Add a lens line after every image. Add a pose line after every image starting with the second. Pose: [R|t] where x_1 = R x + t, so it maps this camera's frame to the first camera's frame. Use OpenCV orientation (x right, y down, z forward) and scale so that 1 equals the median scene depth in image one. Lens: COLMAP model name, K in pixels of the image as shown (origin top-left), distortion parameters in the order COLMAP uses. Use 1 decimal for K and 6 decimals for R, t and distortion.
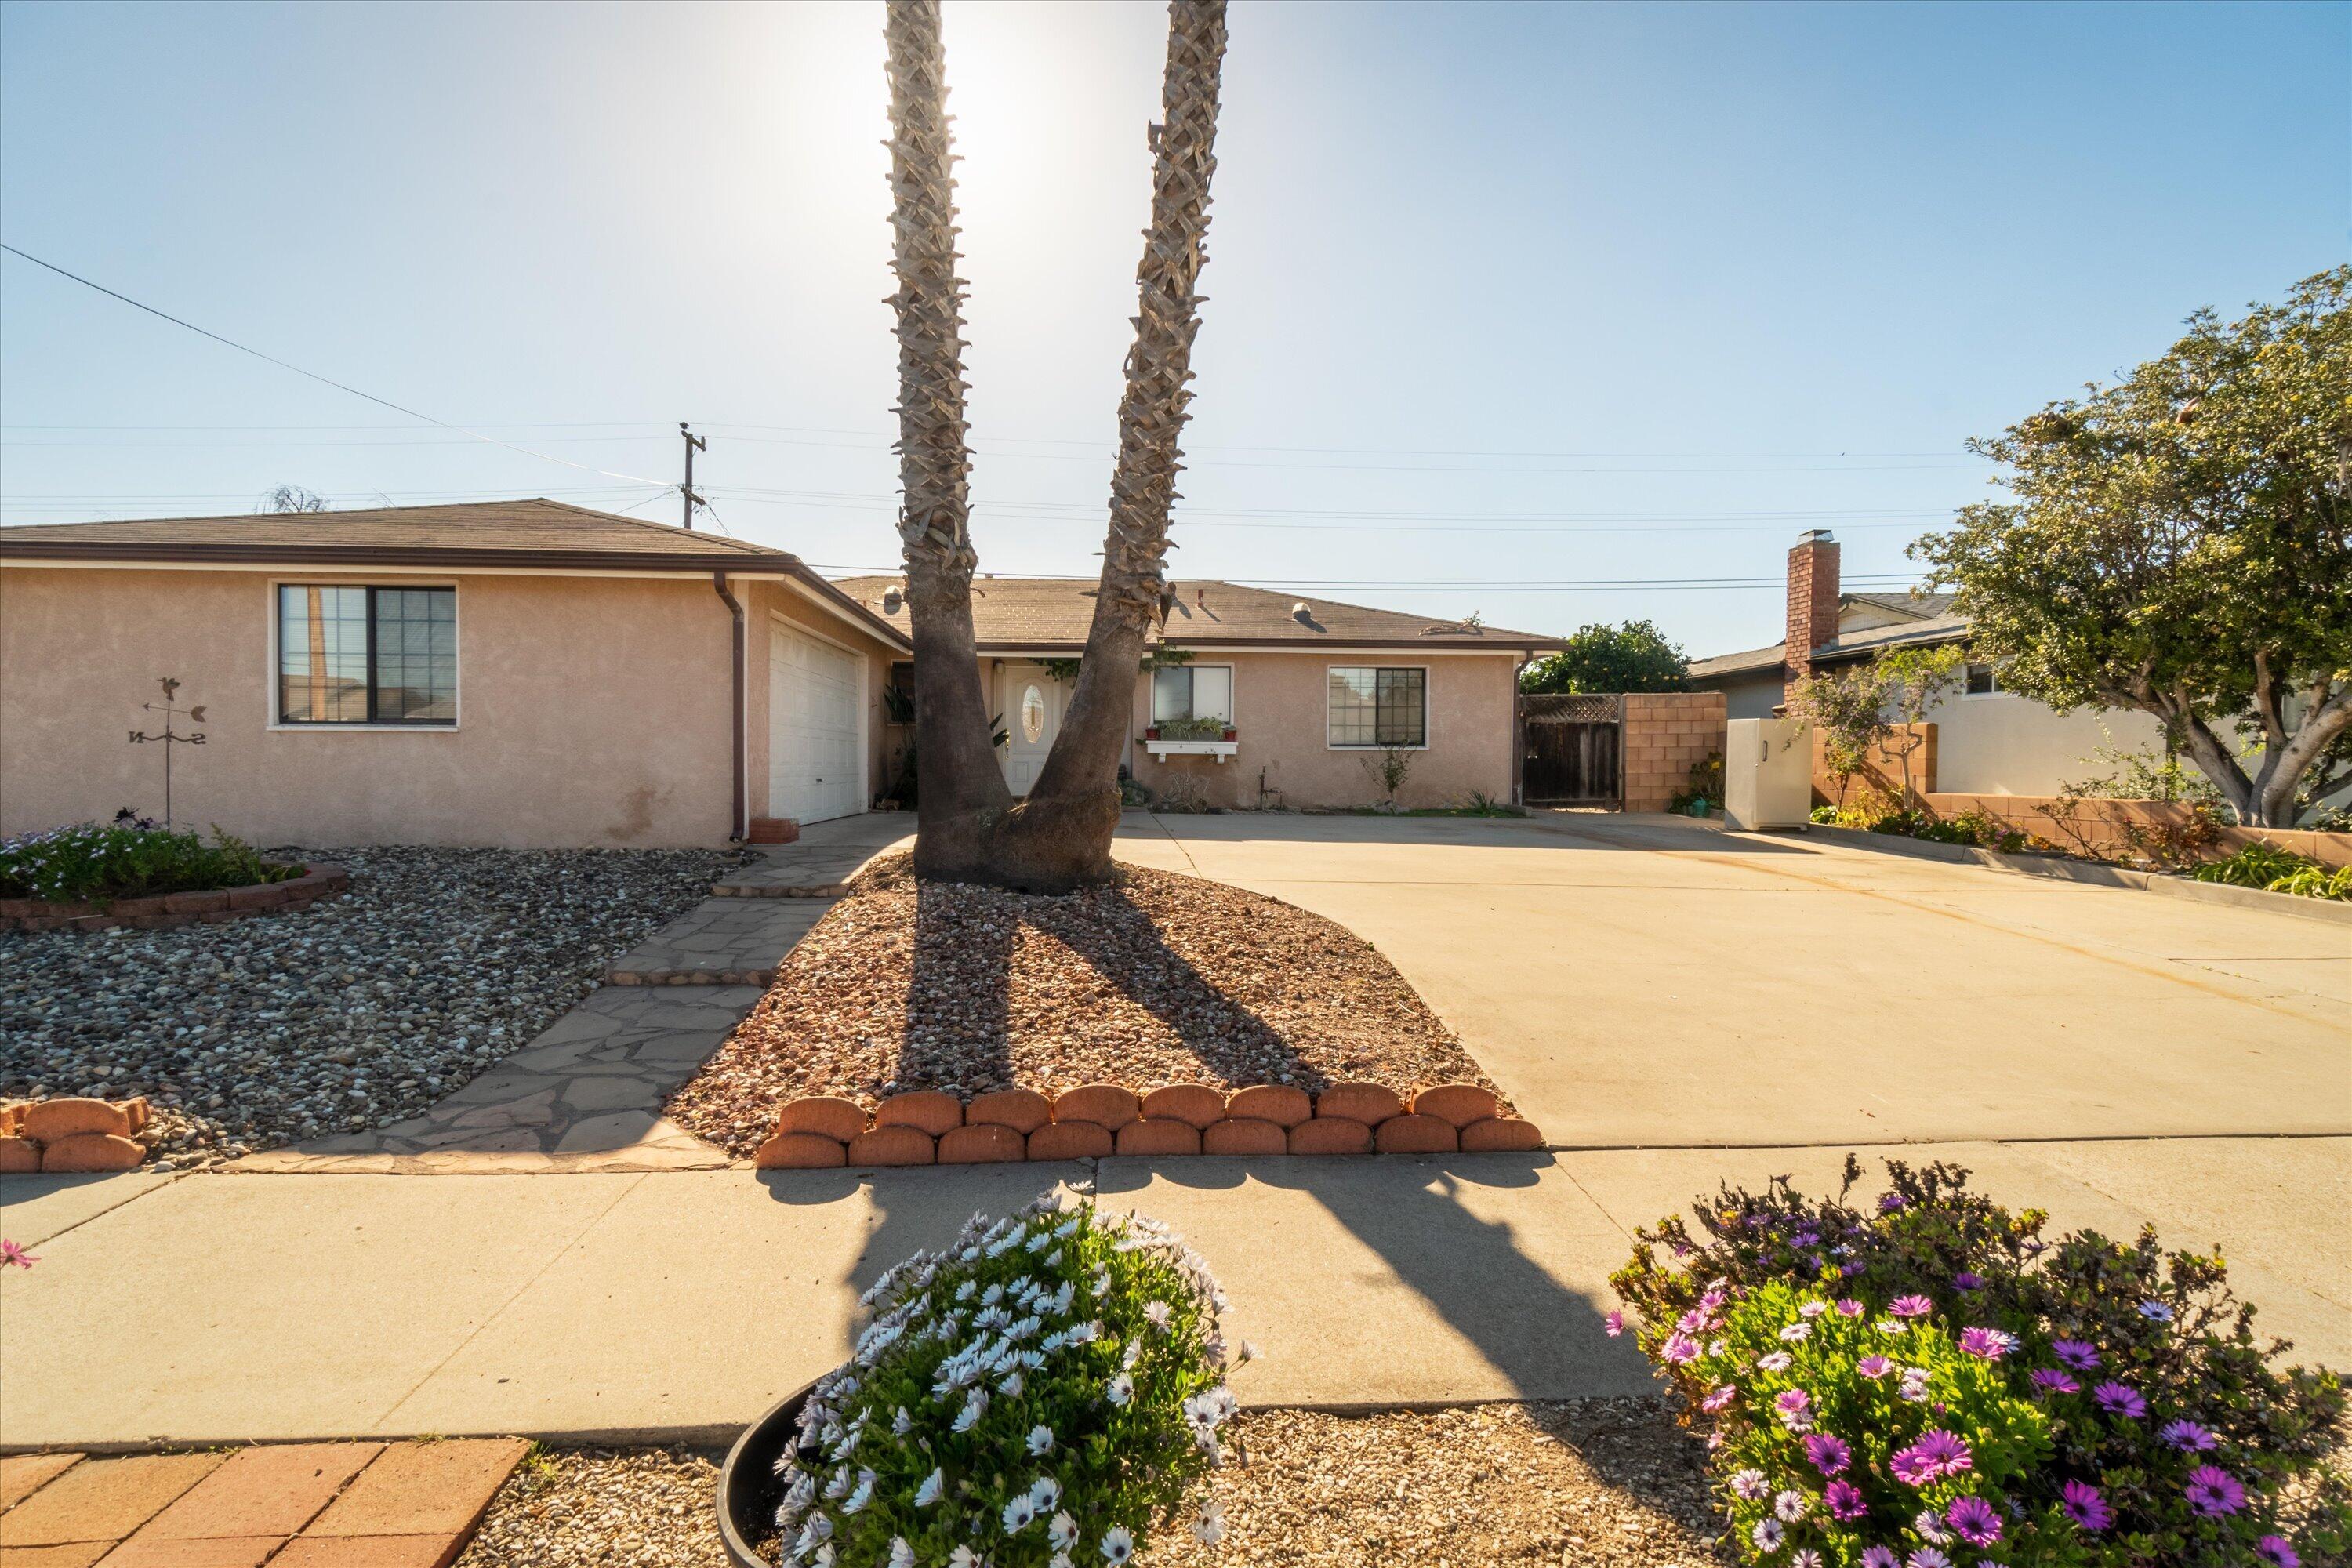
lens RADIAL K [[1038.8, 0, 1176.0], [0, 1038.8, 784.0], [0, 0, 1]] dist [-0.000414, 0.000047]
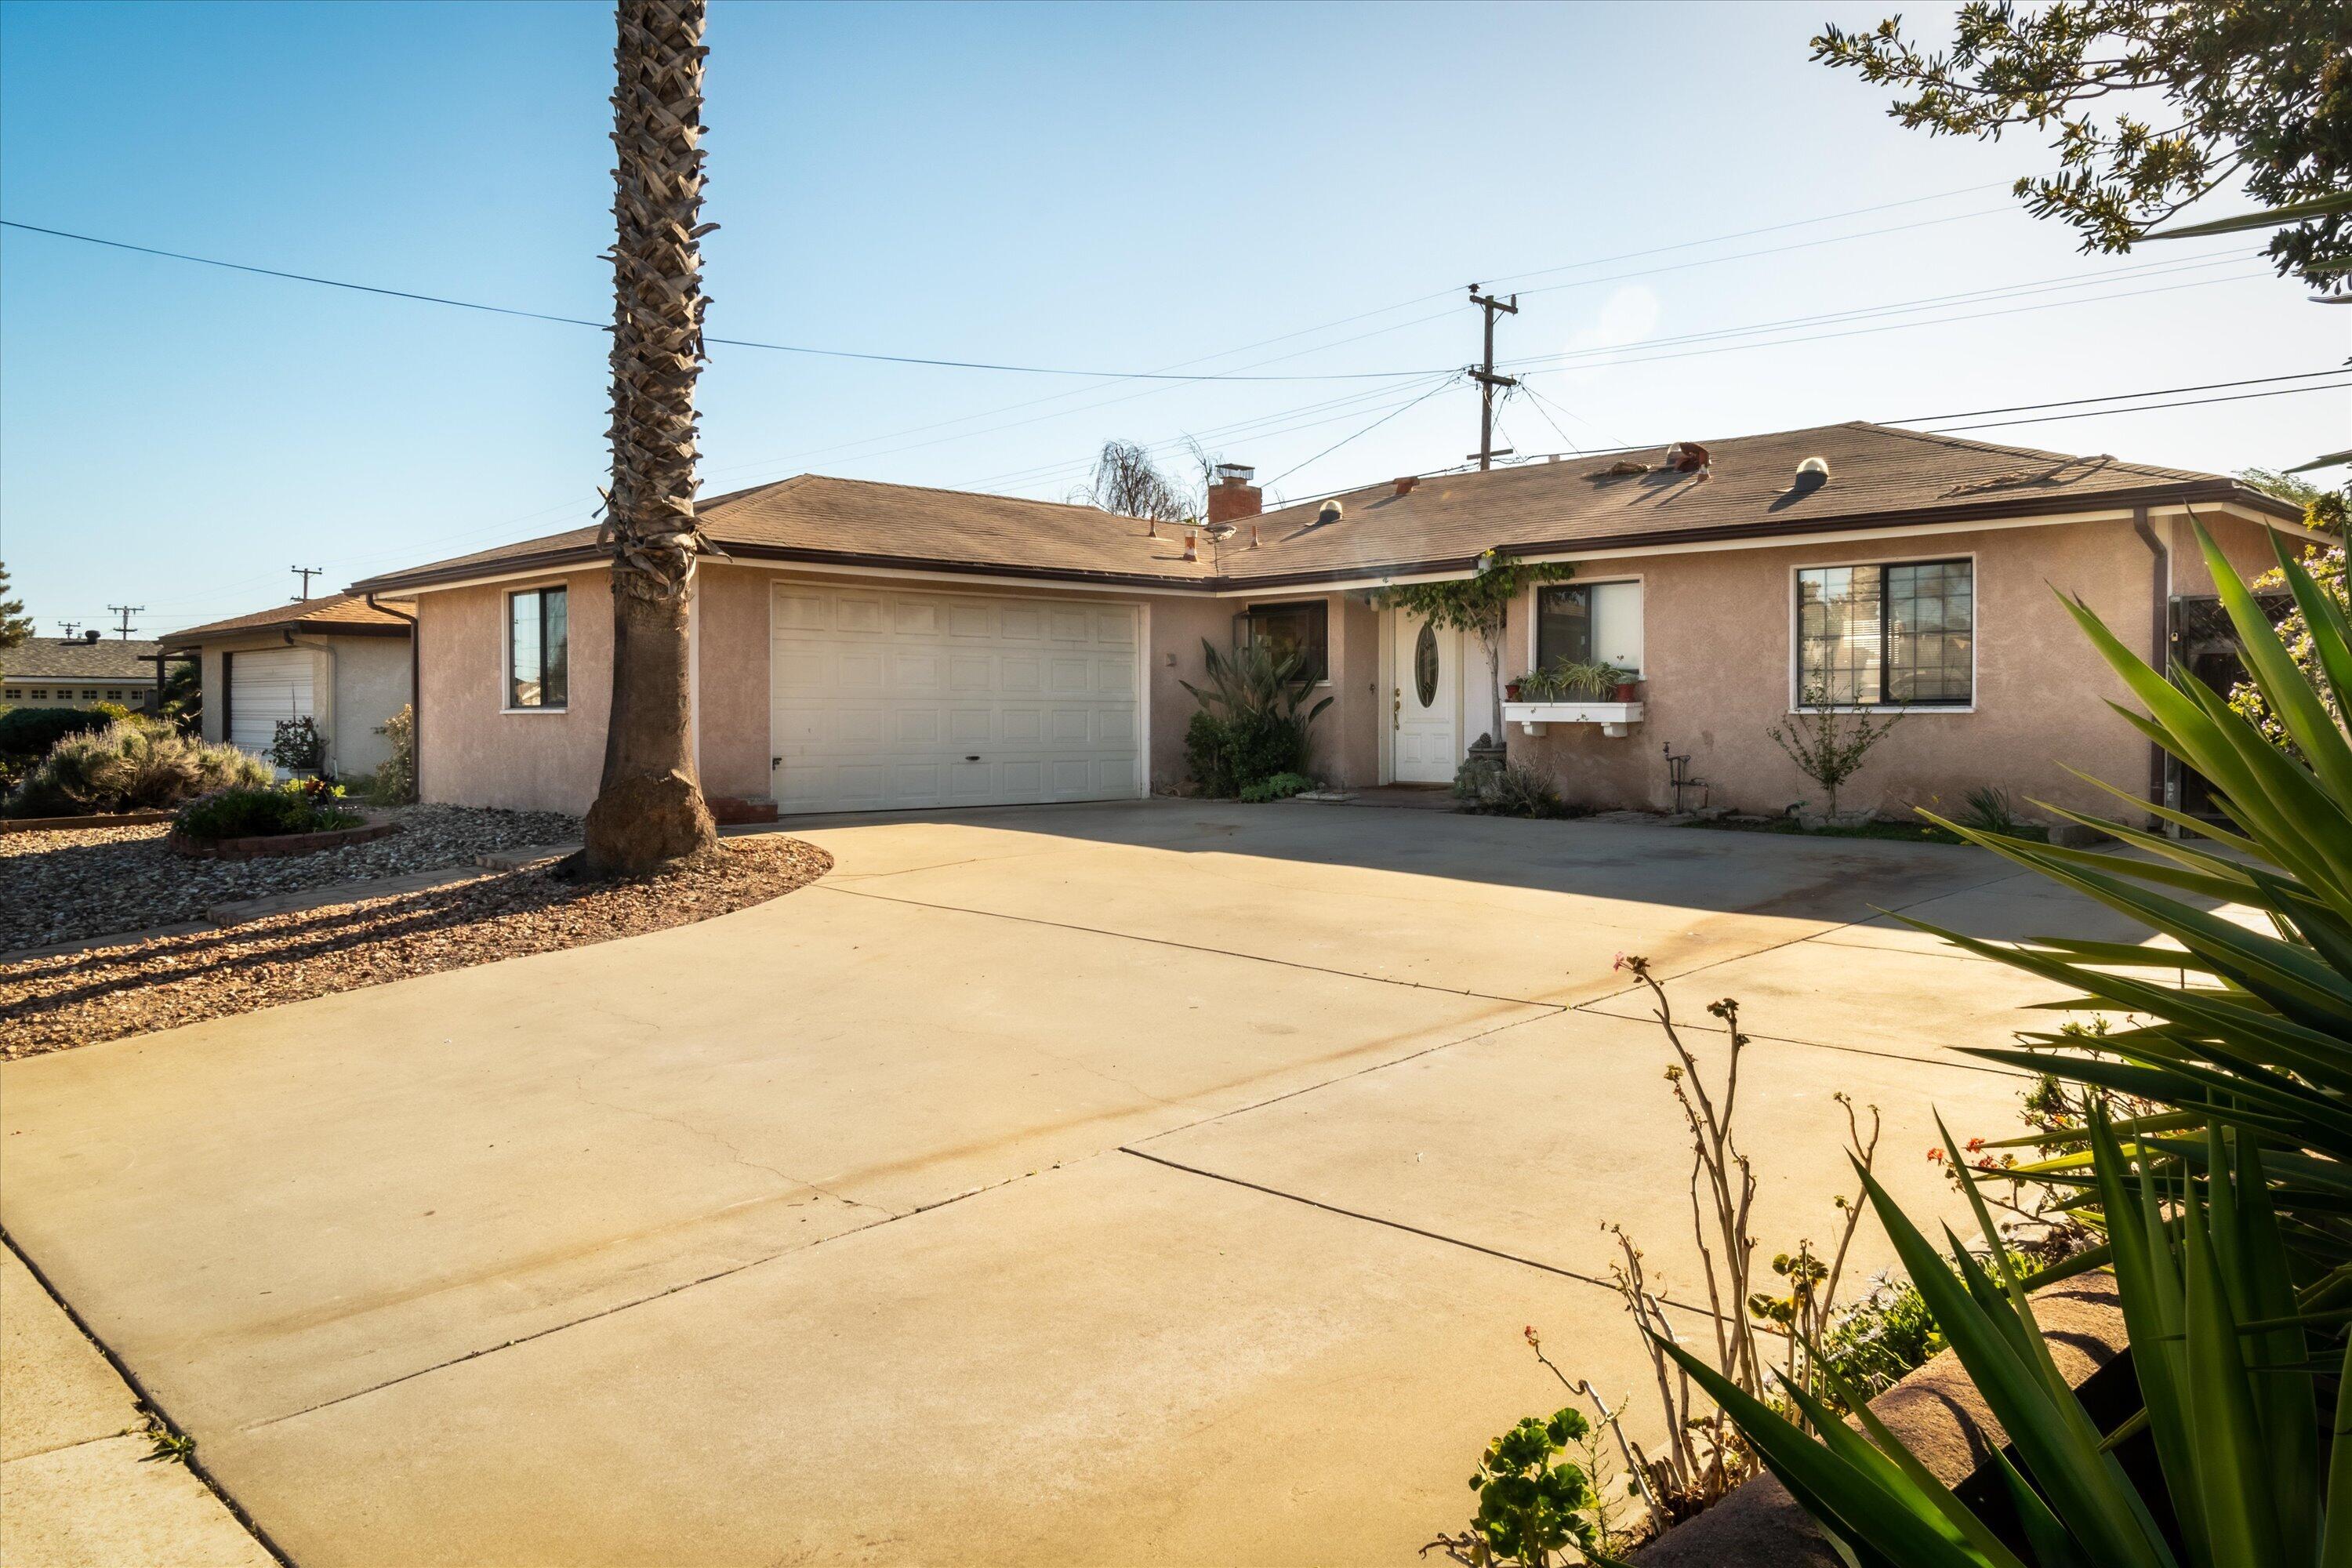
lens RADIAL K [[1517.0, 0, 1172.2], [0, 1517.0, 762.4], [0, 0, 1]] dist [-0.002959, 0.001457]
pose [[0.692849, 0.014235, -0.720942, 0.519092], [-0.010745, 0.999898, 0.009416, -0.010561], [0.721002, 0.001223, 0.692932, 0.177936]]
